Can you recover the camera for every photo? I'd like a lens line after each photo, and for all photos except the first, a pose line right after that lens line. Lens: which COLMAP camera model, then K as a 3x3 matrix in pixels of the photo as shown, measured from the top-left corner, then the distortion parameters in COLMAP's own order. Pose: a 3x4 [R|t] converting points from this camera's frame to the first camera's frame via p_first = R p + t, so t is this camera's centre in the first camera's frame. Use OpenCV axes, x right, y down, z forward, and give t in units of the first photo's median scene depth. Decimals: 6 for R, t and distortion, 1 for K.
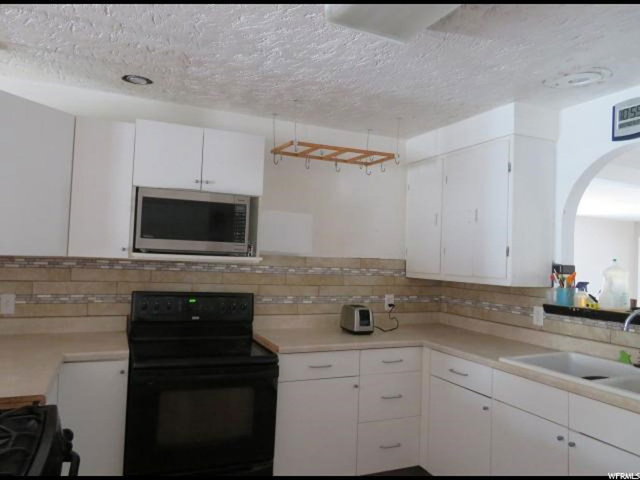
lens RADIAL K [[472.0, 0, 320.0], [0, 472.0, 240.0], [0, 0, 1]] dist [-0.001658, -0.000177]
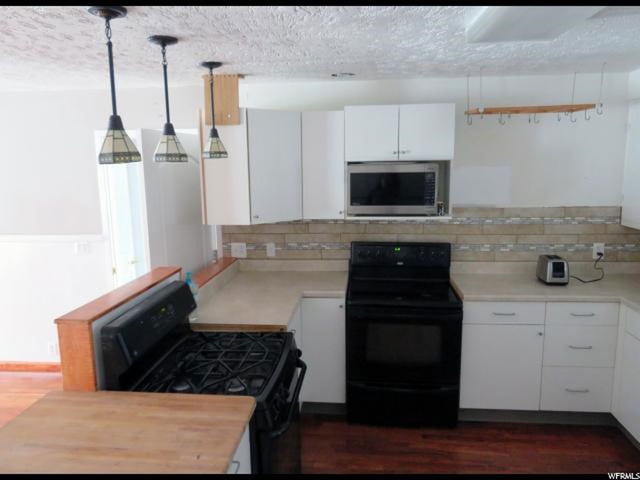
lens RADIAL K [[483.6, 0, 323.2], [0, 483.6, 237.6], [0, 0, 1]] dist [0.000658, 0.001989]
pose [[0.873328, 0.027469, -0.486358, 0.168963], [0.064313, 0.983168, 0.171012, -0.127139], [0.482869, -0.180629, 0.856861, -0.153994]]
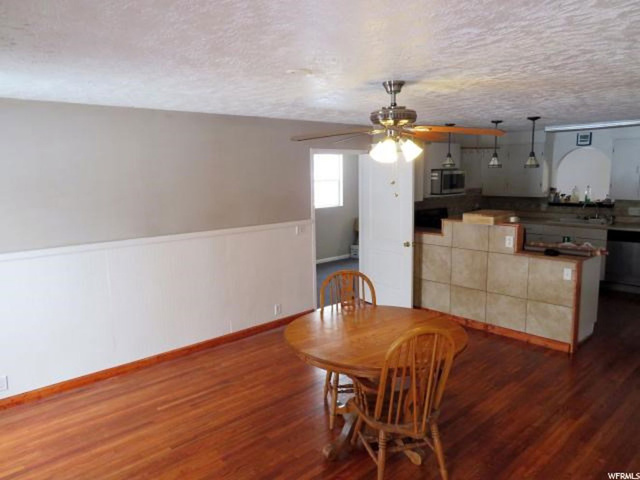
lens RADIAL K [[472.0, 0, 320.0], [0, 472.0, 240.0], [0, 0, 1]] dist [-0.001658, -0.000177]
pose [[0.940448, -0.103063, 0.323938, -1.669792], [0.040094, 0.979911, 0.195366, -0.238557], [-0.337566, -0.170743, 0.925687, -1.128190]]
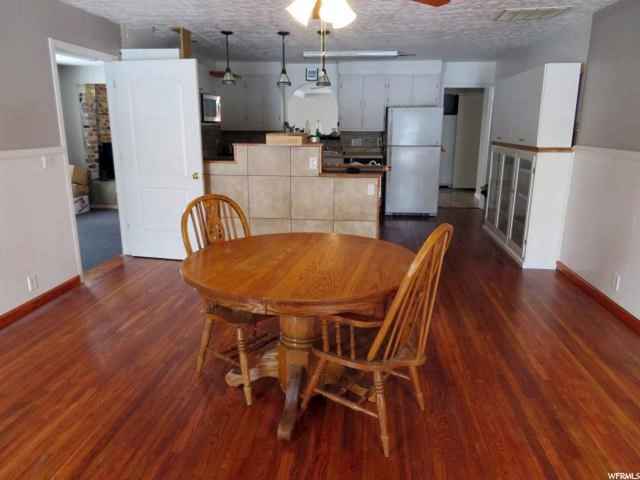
lens RADIAL K [[465.9, 0, 331.5], [0, 465.9, 238.7], [0, 0, 1]] dist [0.001150, 0.001107]
pose [[0.474243, -0.243579, 0.846028, -1.886124], [-0.020058, 0.957726, 0.286981, -0.085483], [-0.880166, -0.153069, 0.449309, -0.600448]]
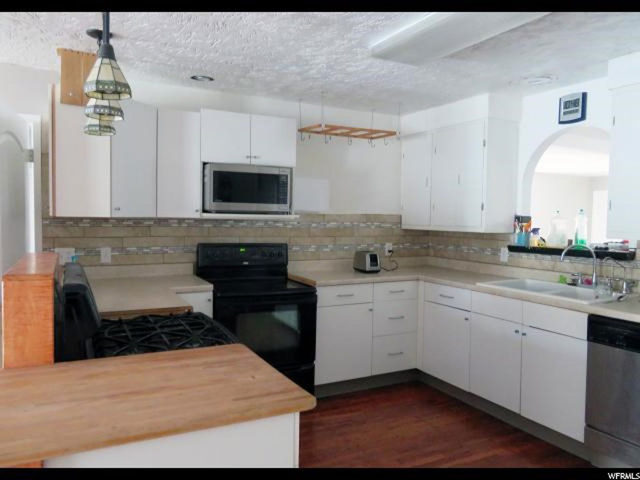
lens RADIAL K [[483.6, 0, 323.2], [0, 483.6, 237.6], [0, 0, 1]] dist [0.000658, 0.001989]
pose [[0.997338, -0.023807, 0.068919, -0.143113], [0.017935, 0.996255, 0.084588, -0.012108], [-0.070675, -0.083127, 0.994030, -0.324556]]
